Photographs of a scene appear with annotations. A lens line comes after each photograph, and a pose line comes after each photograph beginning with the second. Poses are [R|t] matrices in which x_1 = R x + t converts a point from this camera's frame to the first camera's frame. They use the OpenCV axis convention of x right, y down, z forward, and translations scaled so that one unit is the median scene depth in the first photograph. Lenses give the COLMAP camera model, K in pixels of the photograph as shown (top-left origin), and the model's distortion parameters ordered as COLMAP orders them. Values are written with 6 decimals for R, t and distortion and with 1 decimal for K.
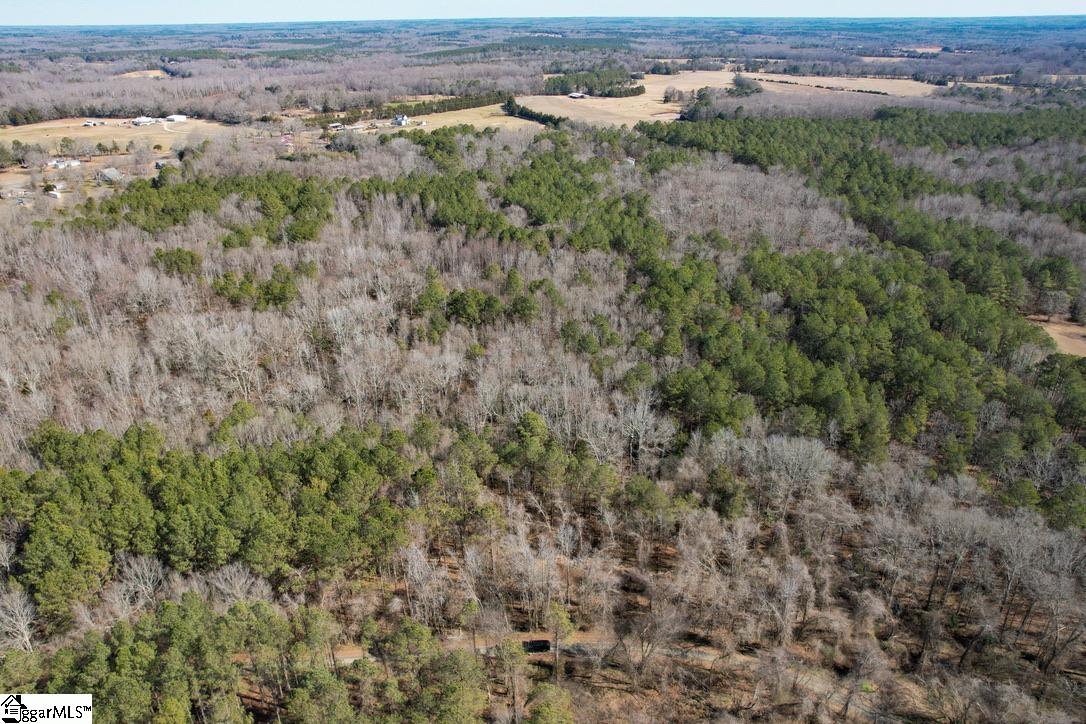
lens RADIAL K [[748.1, 0, 543.0], [0, 748.1, 362.0], [0, 0, 1]] dist [-0.087286, 0.079852]
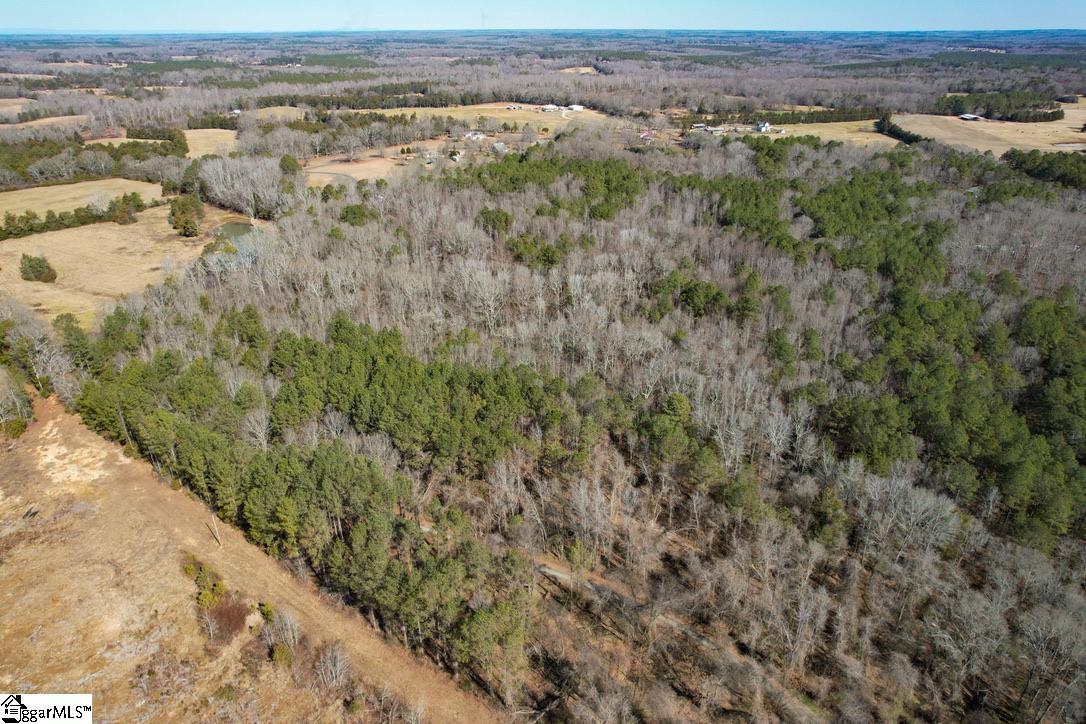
lens RADIAL K [[700.2, 0, 541.3], [0, 700.2, 361.3], [0, 0, 1]] dist [-0.079926, 0.071357]
pose [[0.856314, 0.231407, -0.461711, 0.064496], [-0.224698, 0.971884, 0.070367, -0.001299], [0.465013, 0.043489, 0.884235, 0.001147]]
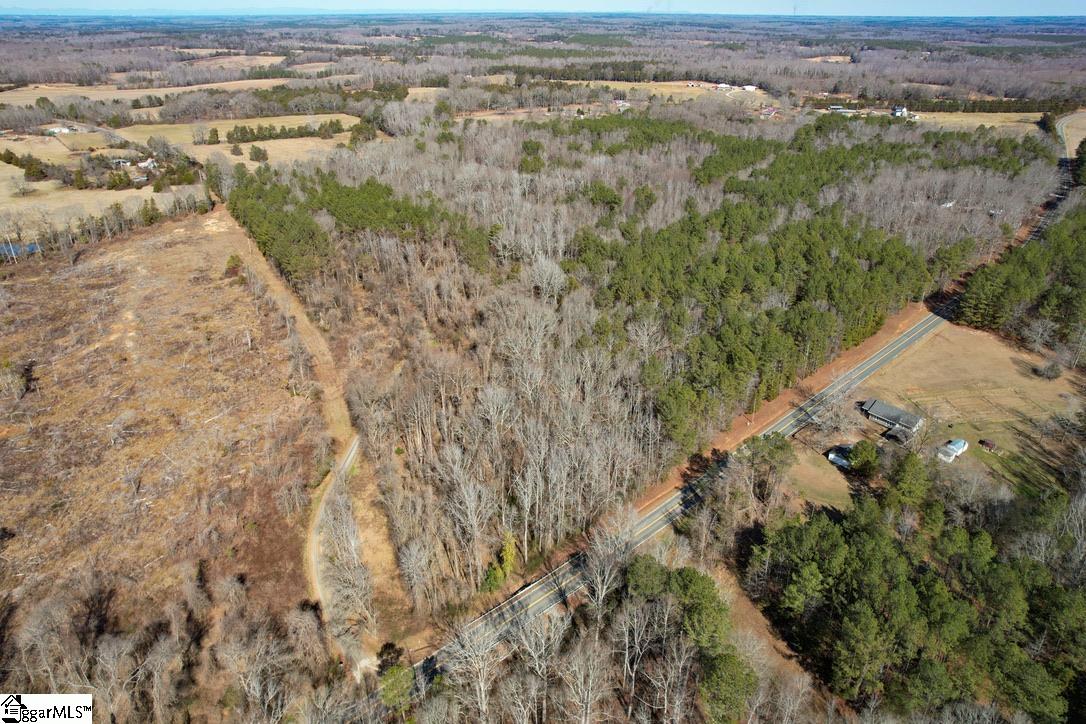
lens RADIAL K [[726.1, 0, 541.3], [0, 726.1, 358.1], [0, 0, 1]] dist [-0.086423, 0.079551]
pose [[0.591117, 0.363485, -0.720042, 0.348450], [-0.351744, 0.919514, 0.175417, 0.004833], [0.725849, 0.149578, 0.671393, -0.018325]]
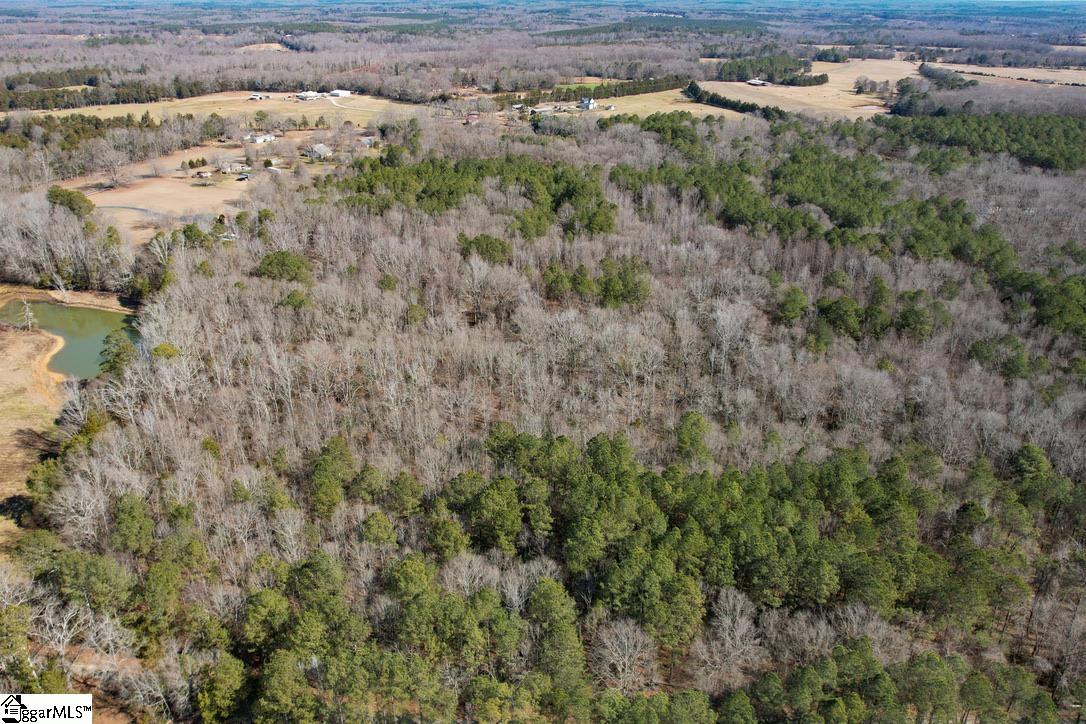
lens RADIAL K [[809.3, 0, 543.0], [0, 809.3, 362.0], [0, 0, 1]] dist [-0.089460, 0.084308]
pose [[0.993594, 0.057493, -0.097289, -0.121502], [-0.058068, 0.998308, -0.003088, 0.001473], [0.096946, 0.008717, 0.995251, 0.001385]]
